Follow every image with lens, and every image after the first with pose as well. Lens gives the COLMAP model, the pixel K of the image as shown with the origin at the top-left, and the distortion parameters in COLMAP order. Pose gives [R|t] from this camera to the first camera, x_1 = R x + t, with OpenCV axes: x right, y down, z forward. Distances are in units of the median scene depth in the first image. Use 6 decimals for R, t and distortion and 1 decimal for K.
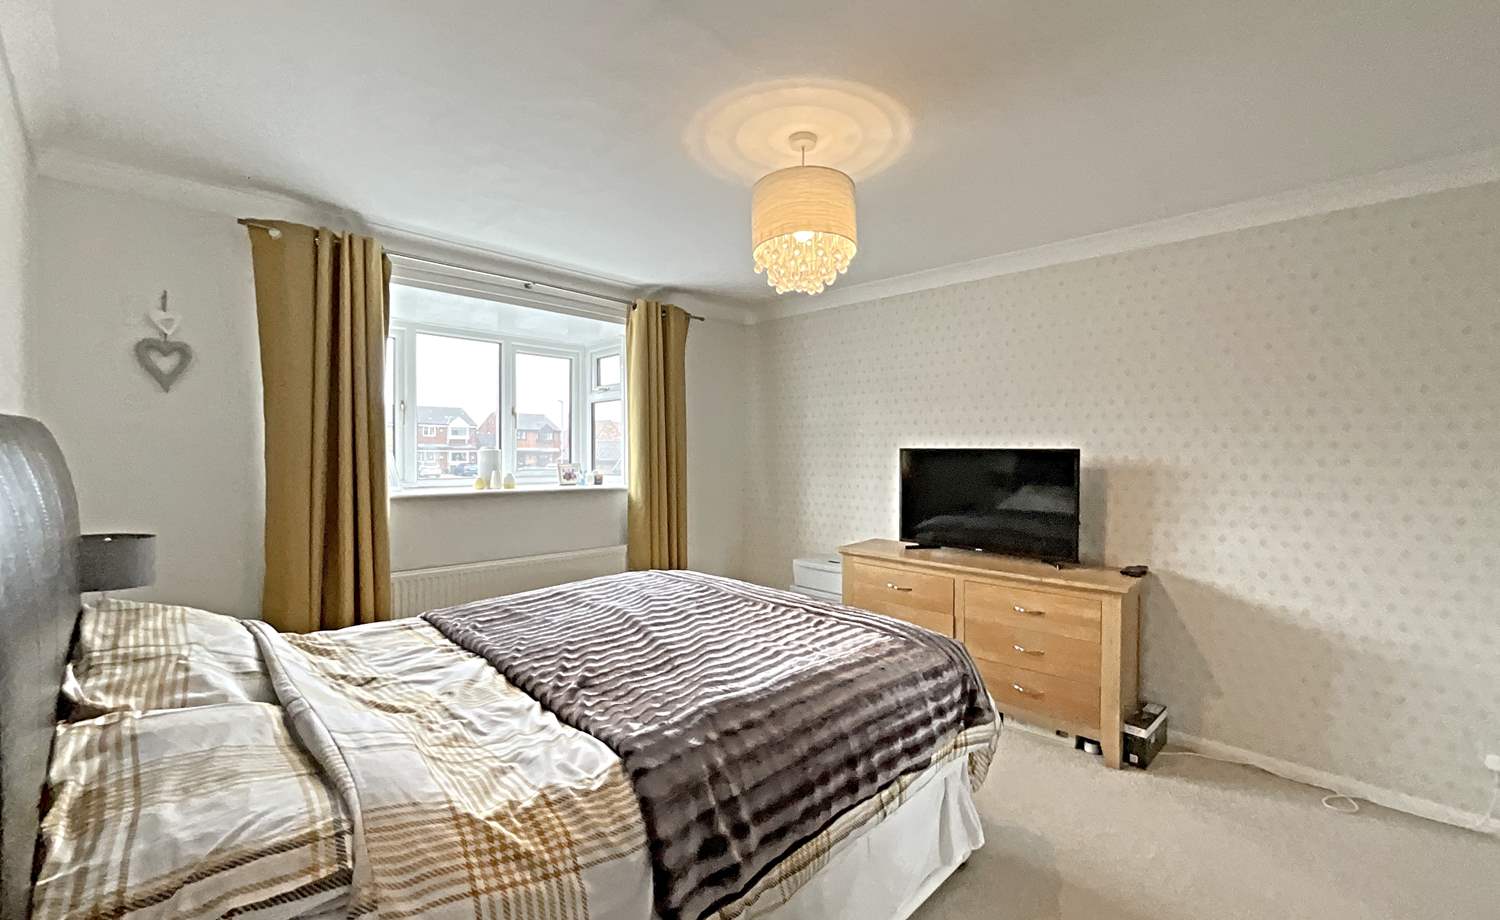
lens RADIAL K [[613.5, 0, 739.5], [0, 613.5, 454.5], [0, 0, 1]] dist [-0.000950, 0.000639]
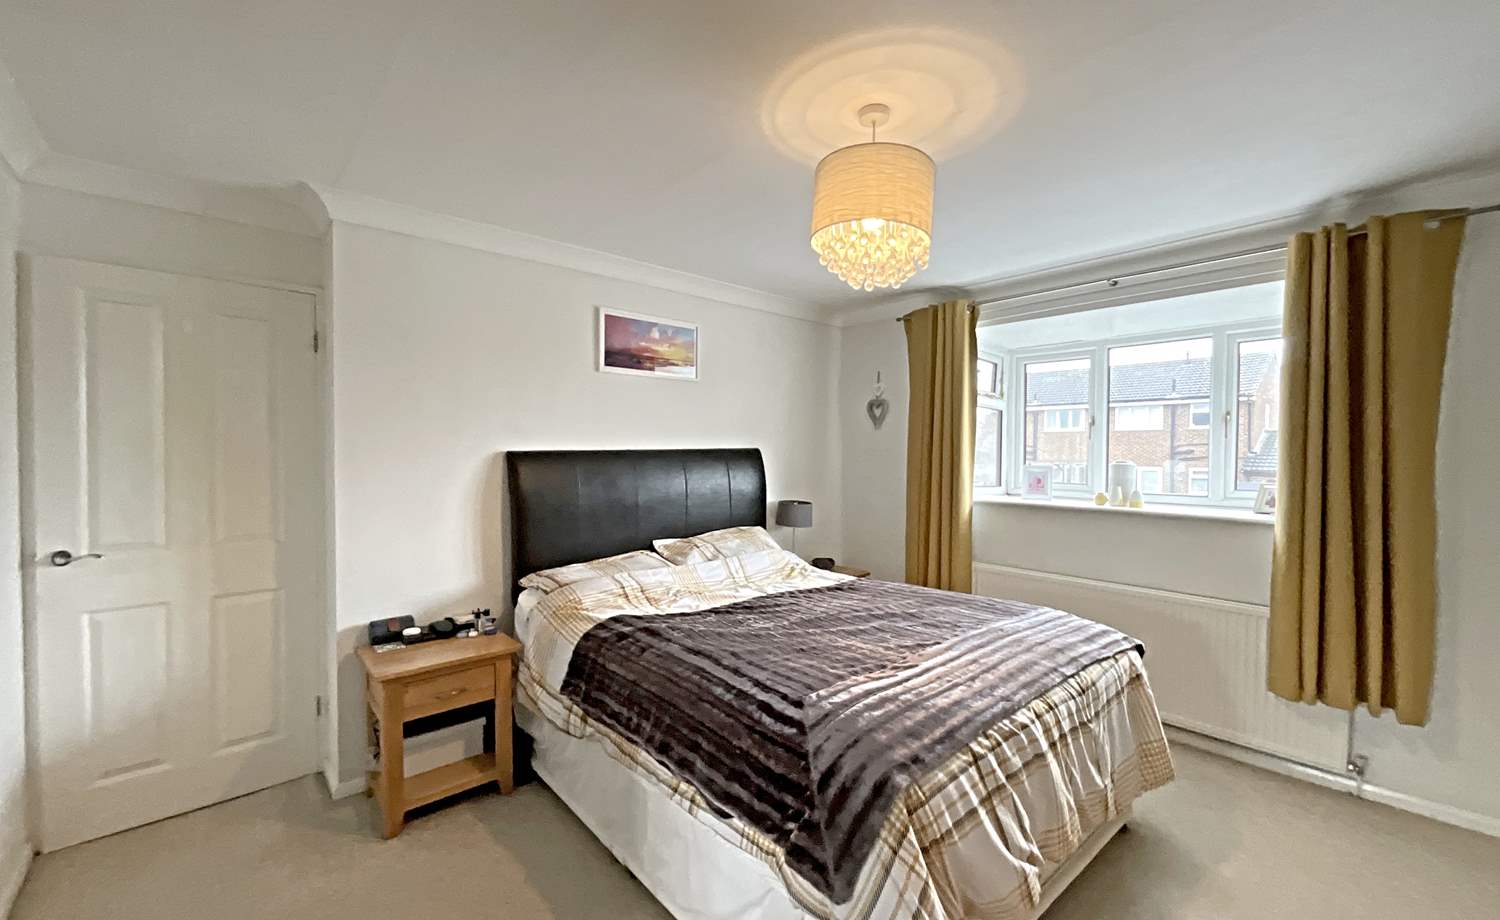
lens RADIAL K [[613.5, 0, 748.6], [0, 613.5, 458.3], [0, 0, 1]] dist [-0.000950, 0.000639]
pose [[-0.054767, -0.006981, -0.998475, 0.763713], [-0.018486, 0.999811, -0.005977, -0.000151], [0.998328, 0.018130, -0.054886, 0.668315]]
